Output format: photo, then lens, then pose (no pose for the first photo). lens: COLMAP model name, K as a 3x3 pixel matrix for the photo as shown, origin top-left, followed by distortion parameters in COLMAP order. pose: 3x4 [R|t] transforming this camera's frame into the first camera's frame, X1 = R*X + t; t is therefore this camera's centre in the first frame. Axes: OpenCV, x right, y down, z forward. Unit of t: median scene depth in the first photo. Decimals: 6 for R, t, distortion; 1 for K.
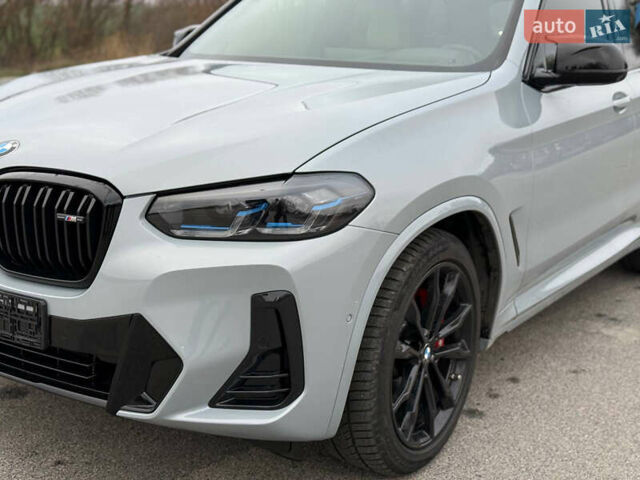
lens RADIAL K [[898.2, 0, 324.1], [0, 898.2, 245.9], [0, 0, 1]] dist [0.125174, 0.000000]
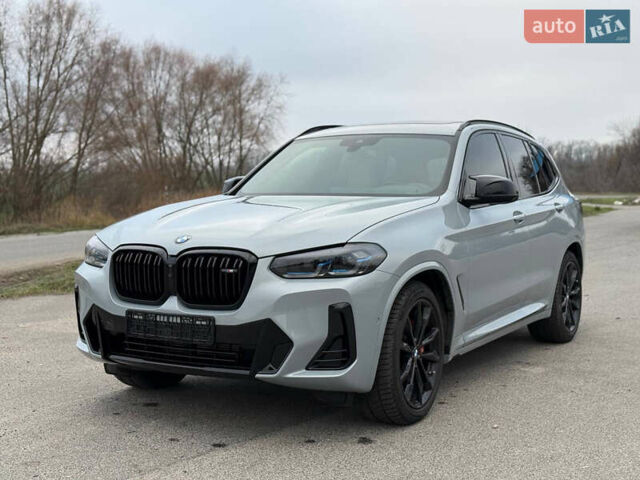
lens RADIAL K [[898.2, 0, 323.1], [0, 898.2, 245.8], [0, 0, 1]] dist [0.125174, 0.000000]
pose [[0.996747, -0.029543, 0.074990, -0.209976], [0.041908, 0.984709, -0.169094, 0.227817], [-0.068848, 0.171686, 0.982743, -0.808791]]
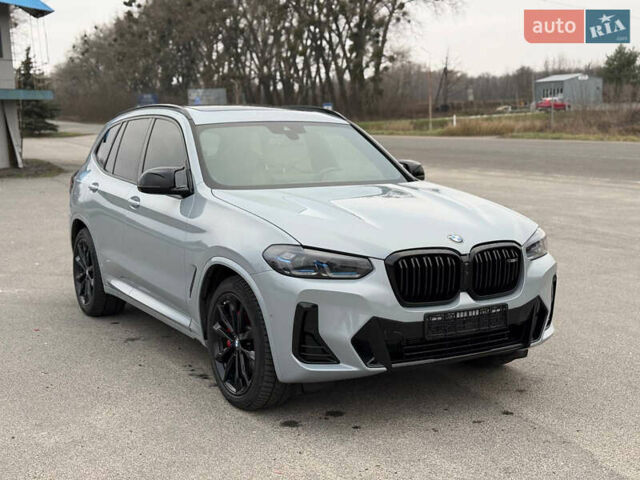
lens RADIAL K [[898.2, 0, 325.1], [0, 898.2, 237.5], [0, 0, 1]] dist [0.125174, 0.000000]
pose [[0.441189, -0.142600, 0.886012, -2.218894], [0.229748, 0.972340, 0.042092, -0.258739], [-0.867507, 0.184989, 0.461748, 0.361133]]
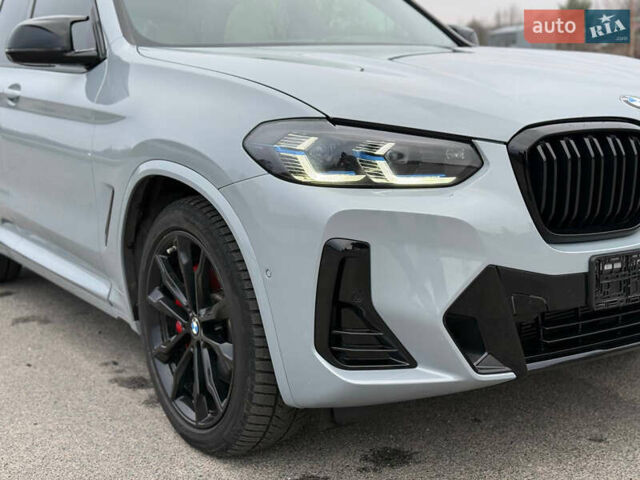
lens RADIAL K [[898.2, 0, 321.9], [0, 898.2, 242.5], [0, 0, 1]] dist [0.125174, 0.000000]
pose [[0.393473, -0.195976, 0.898205, -1.391200], [0.253385, 0.962291, 0.098960, -0.146495], [-0.883728, 0.188653, 0.428293, 0.927391]]
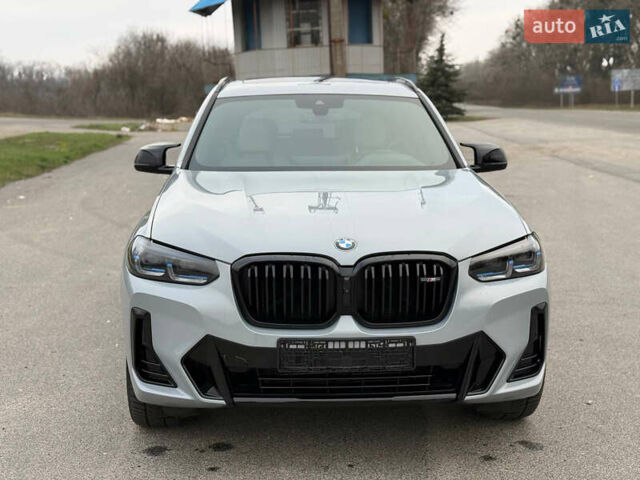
lens RADIAL K [[898.2, 0, 321.1], [0, 898.2, 239.3], [0, 0, 1]] dist [0.125174, 0.000000]
pose [[0.799985, -0.114132, 0.589066, -1.258677], [0.165103, 0.985716, -0.033236, -0.073948], [-0.576858, 0.123845, 0.807401, -0.149863]]
